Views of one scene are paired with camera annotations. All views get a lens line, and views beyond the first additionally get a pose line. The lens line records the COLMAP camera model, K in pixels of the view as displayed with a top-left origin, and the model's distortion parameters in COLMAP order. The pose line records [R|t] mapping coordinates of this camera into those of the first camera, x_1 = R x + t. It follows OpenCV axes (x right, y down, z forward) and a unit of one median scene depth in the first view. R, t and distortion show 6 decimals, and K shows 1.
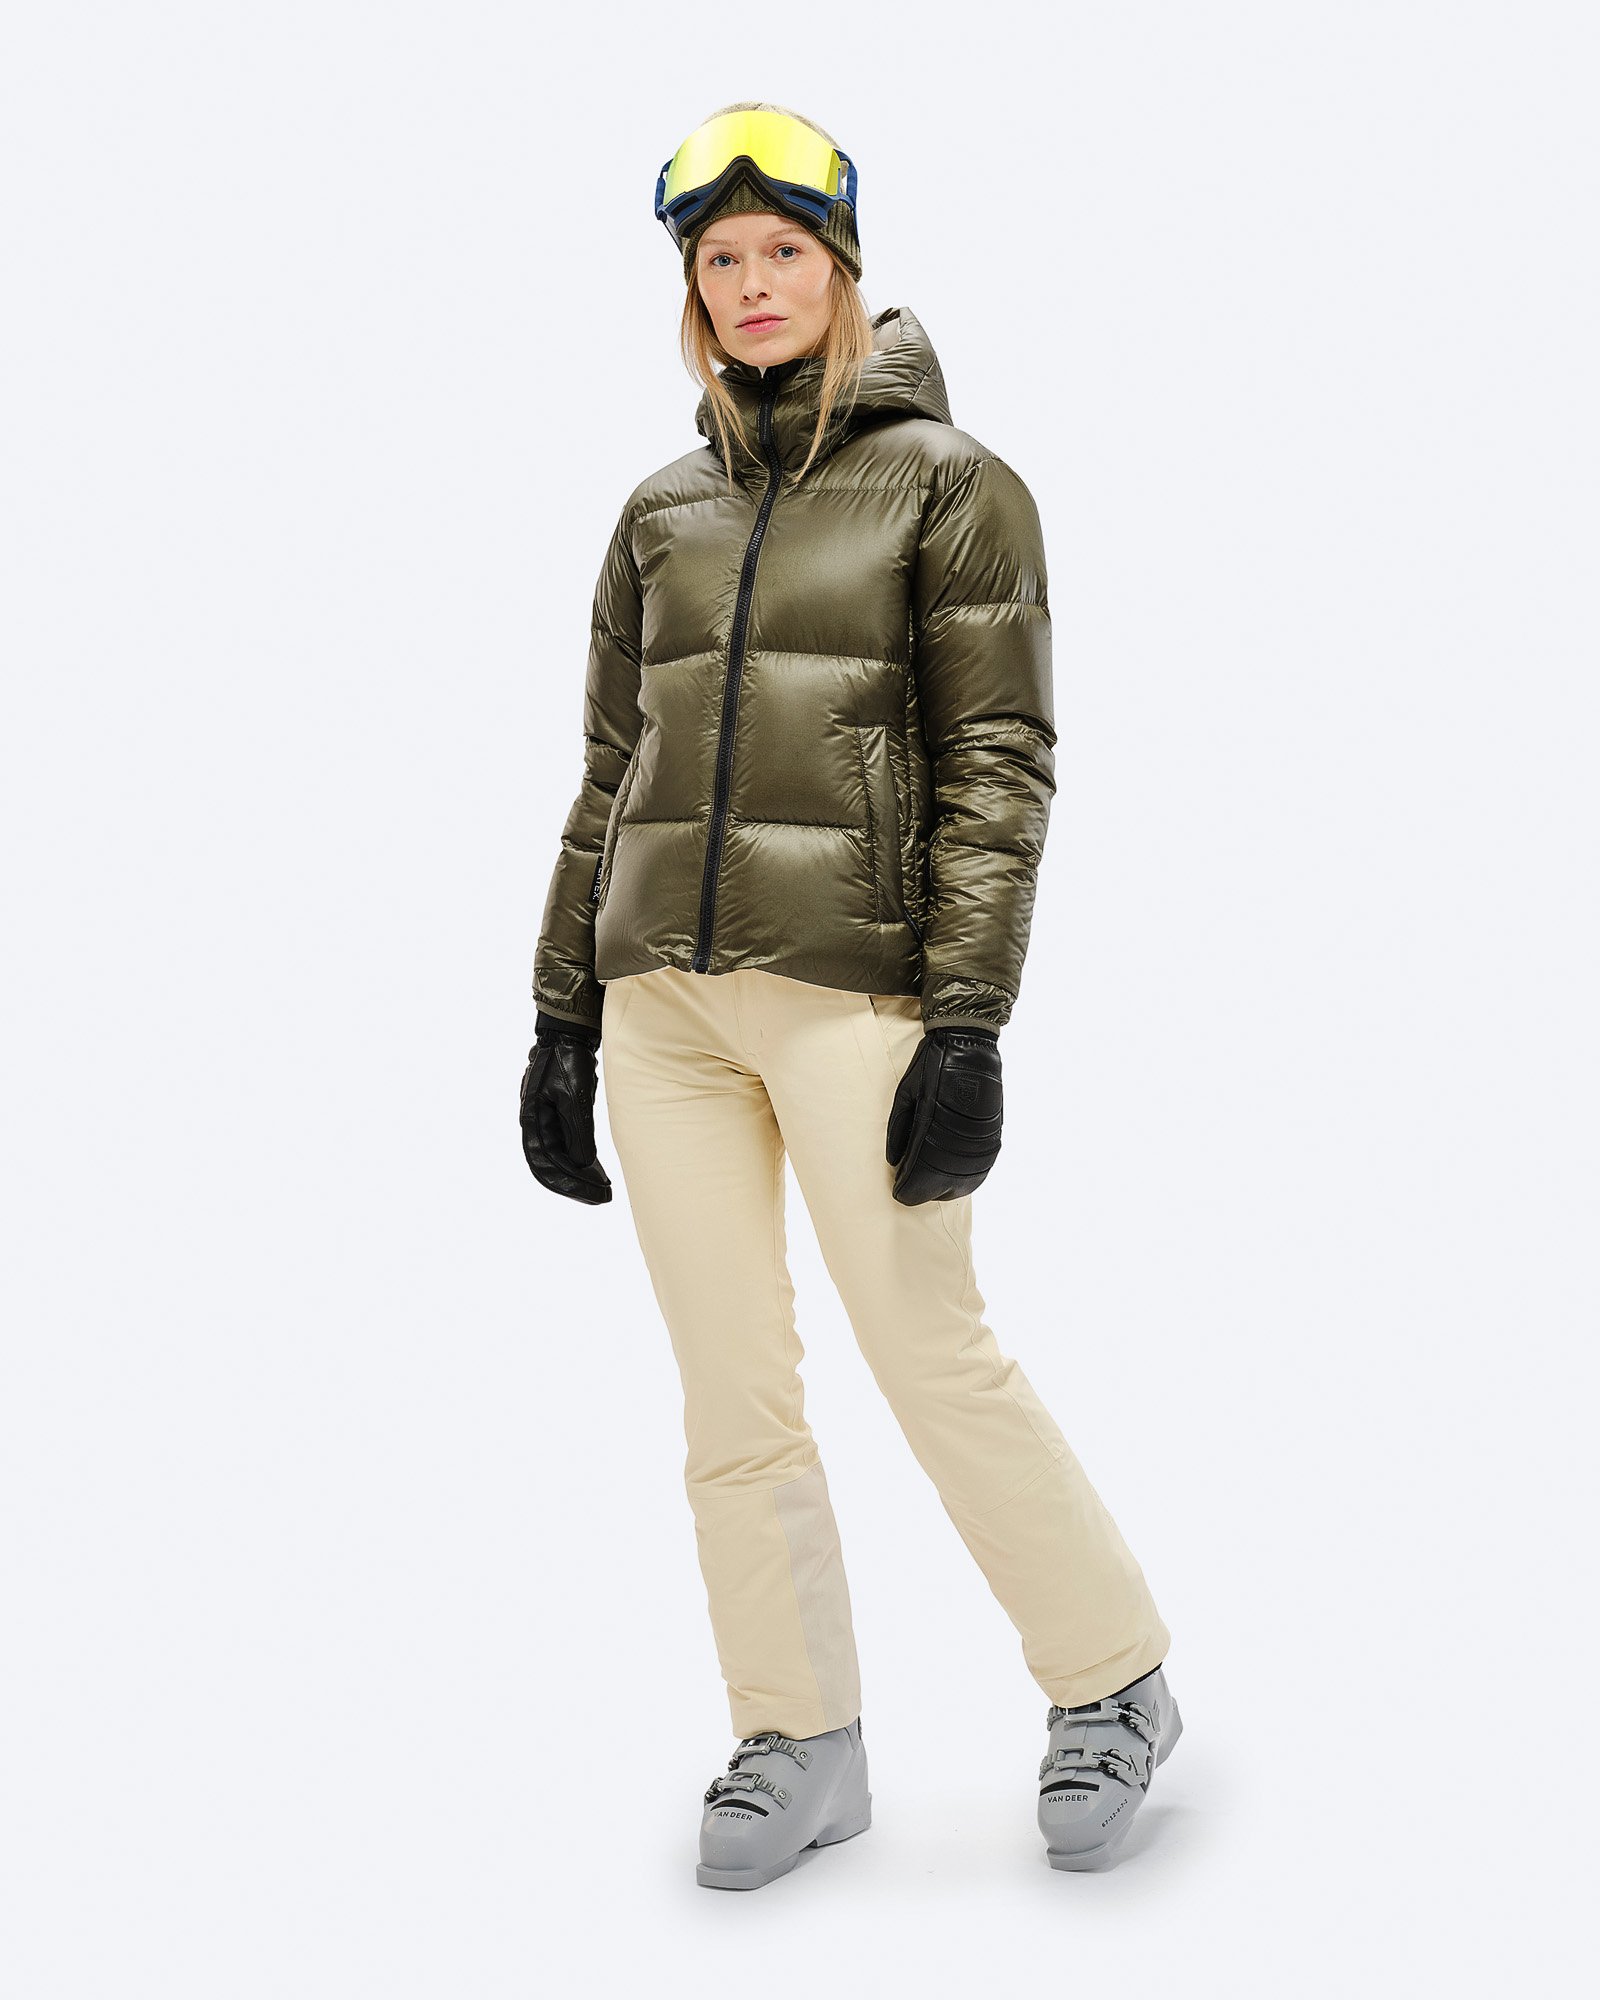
lens RADIAL K [[6469.2, 0, 799.5], [0, 6469.2, 995.3], [0, 0, 1]] dist [0.257610, 0.000000]
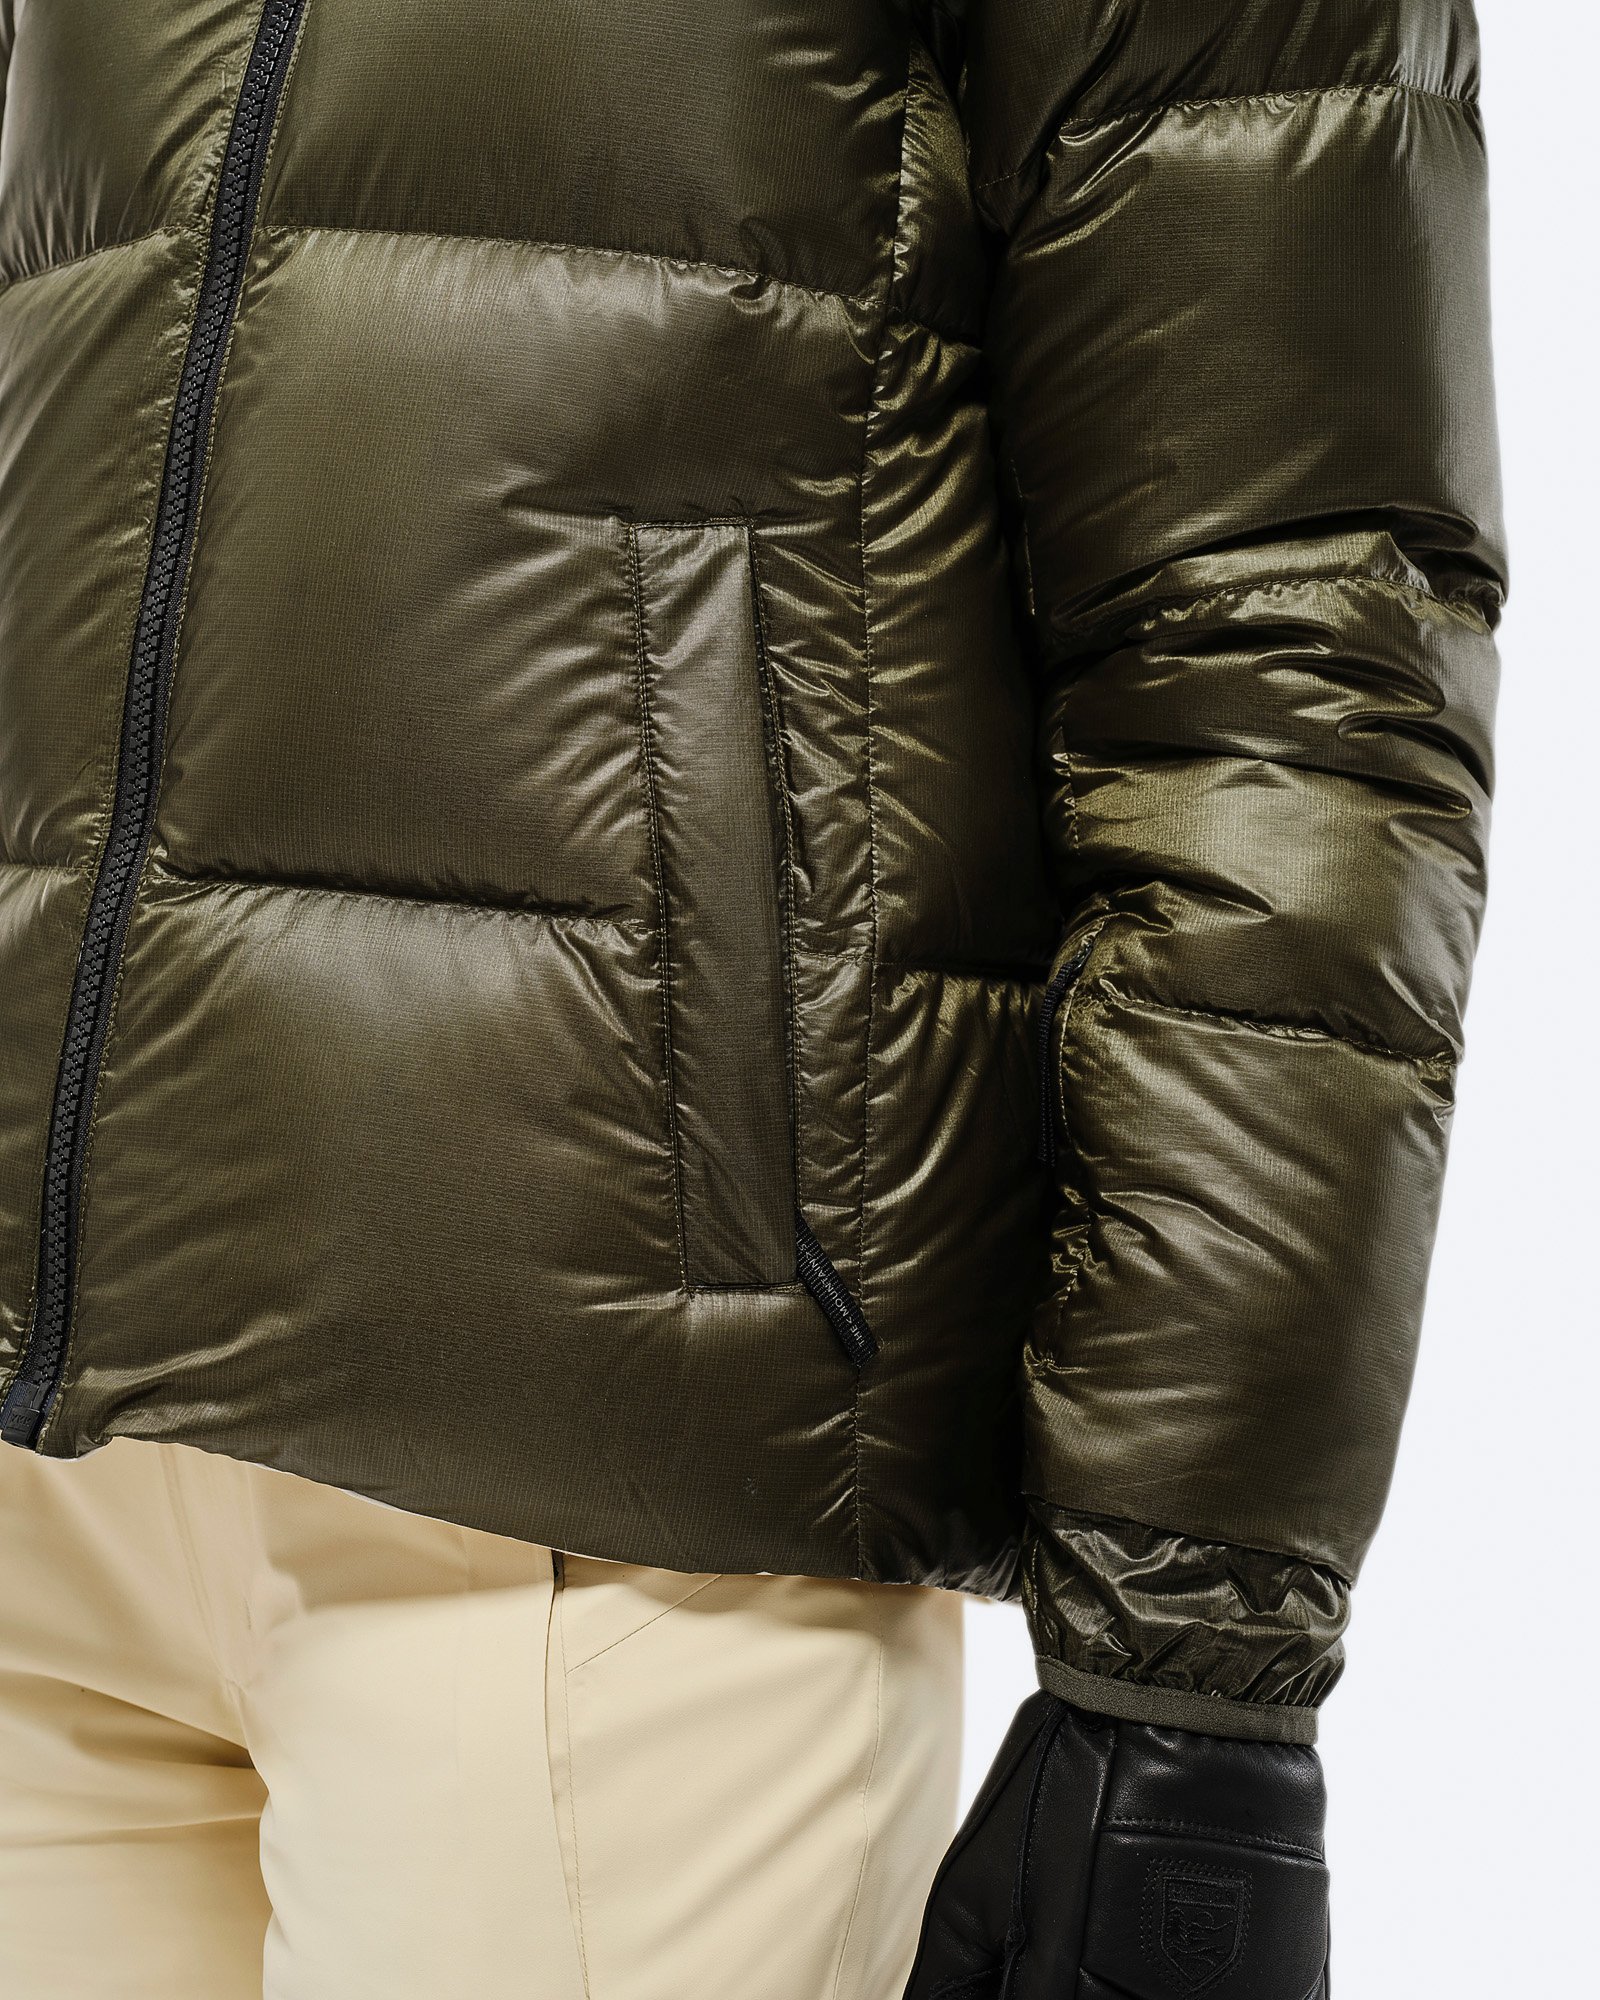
lens RADIAL K [[6469.2, 0, 801.0], [0, 6469.2, 1008.9], [0, 0, 1]] dist [0.257610, 0.000000]
pose [[0.952349, 0.037854, -0.302653, 0.093932], [-0.044375, 0.998907, -0.014695, -0.018732], [0.301766, 0.027425, 0.952988, 0.756849]]
